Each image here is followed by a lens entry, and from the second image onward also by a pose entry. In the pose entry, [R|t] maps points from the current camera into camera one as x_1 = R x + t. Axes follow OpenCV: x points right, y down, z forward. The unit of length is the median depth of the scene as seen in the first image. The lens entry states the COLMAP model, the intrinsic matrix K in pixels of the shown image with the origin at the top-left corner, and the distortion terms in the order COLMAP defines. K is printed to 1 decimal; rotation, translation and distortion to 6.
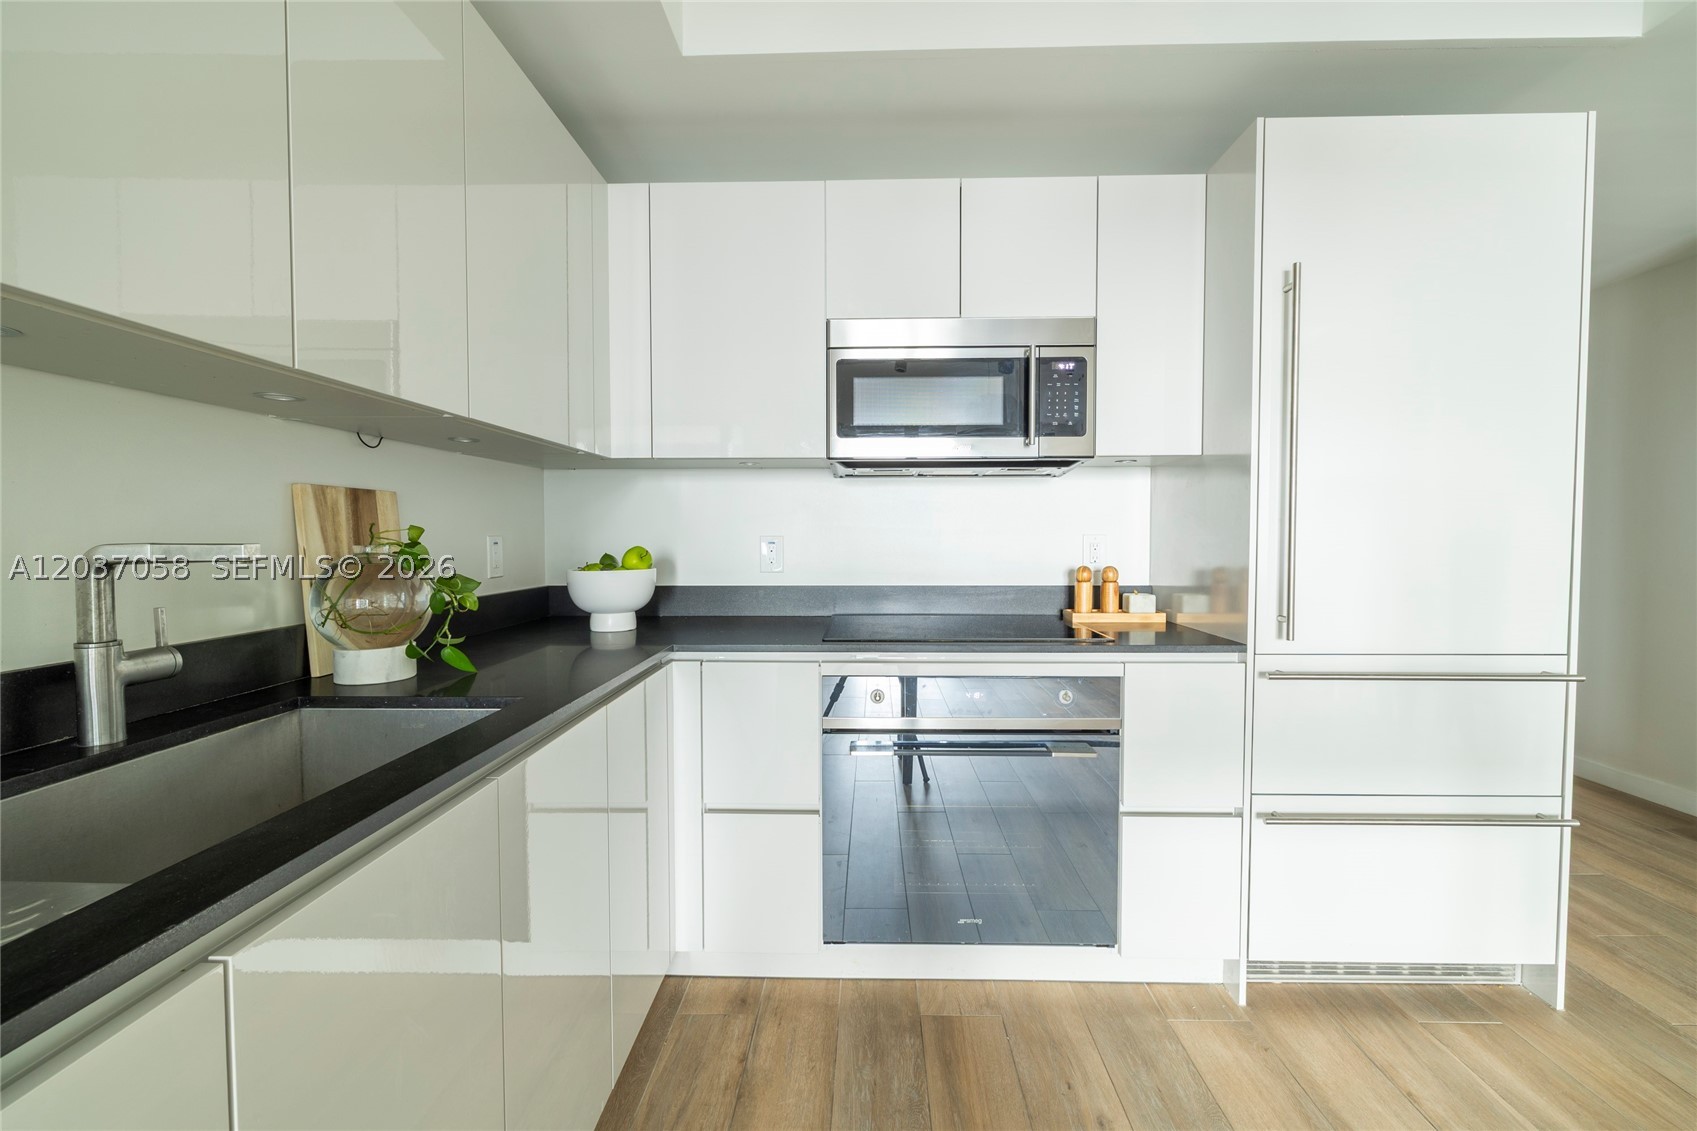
lens RADIAL K [[709.9, 0, 838.9], [0, 709.9, 560.7], [0, 0, 1]] dist [0.001882, 0.000347]
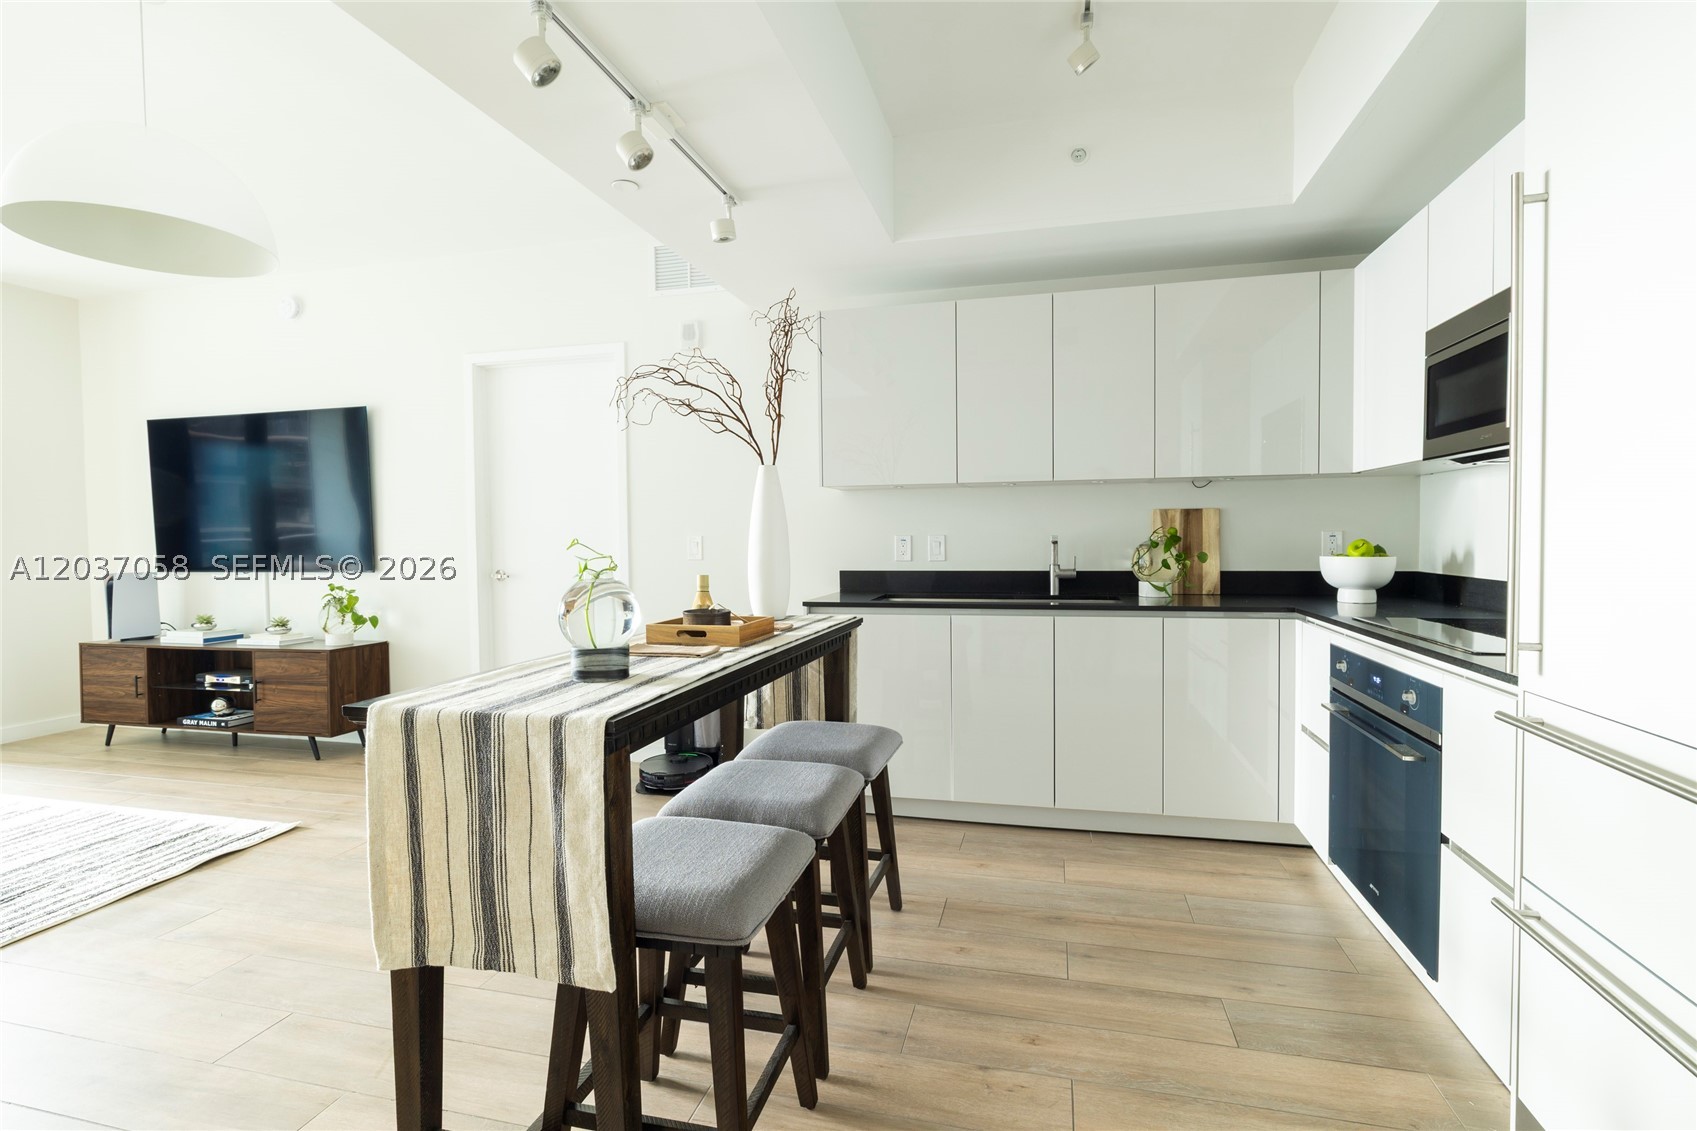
lens RADIAL K [[802.1, 0, 855.1], [0, 802.1, 561.3], [0, 0, 1]] dist [-0.006005, -0.000066]
pose [[-0.218606, 0.037001, -0.975112, 1.521448], [-0.024309, 0.998764, 0.043348, -0.023584], [0.975510, 0.033180, -0.217436, 0.476046]]
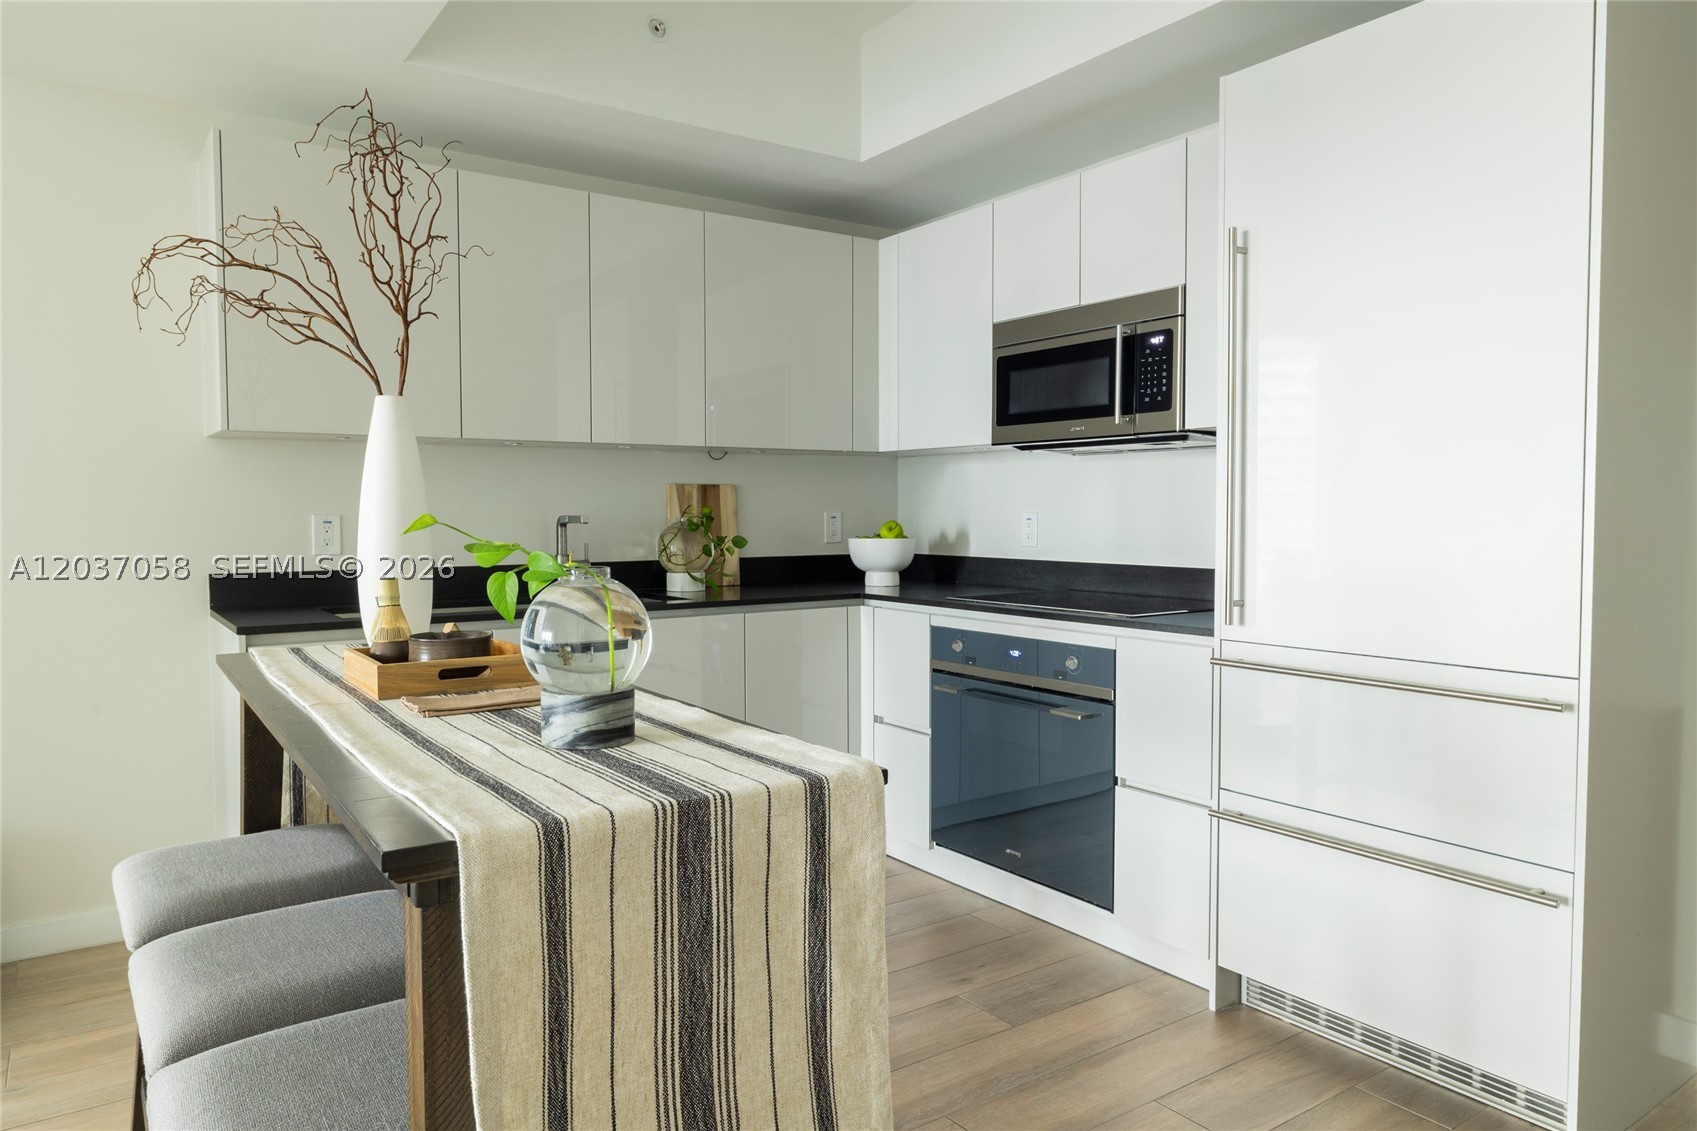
lens RADIAL K [[1106.1, 0, 861.9], [0, 1106.1, 560.3], [0, 0, 1]] dist [0.006711, -0.001009]
pose [[0.599835, 0.037312, -0.799254, 1.435378], [-0.028269, 0.999277, 0.025433, 0.002077], [0.799624, 0.007338, 0.600456, -0.261511]]
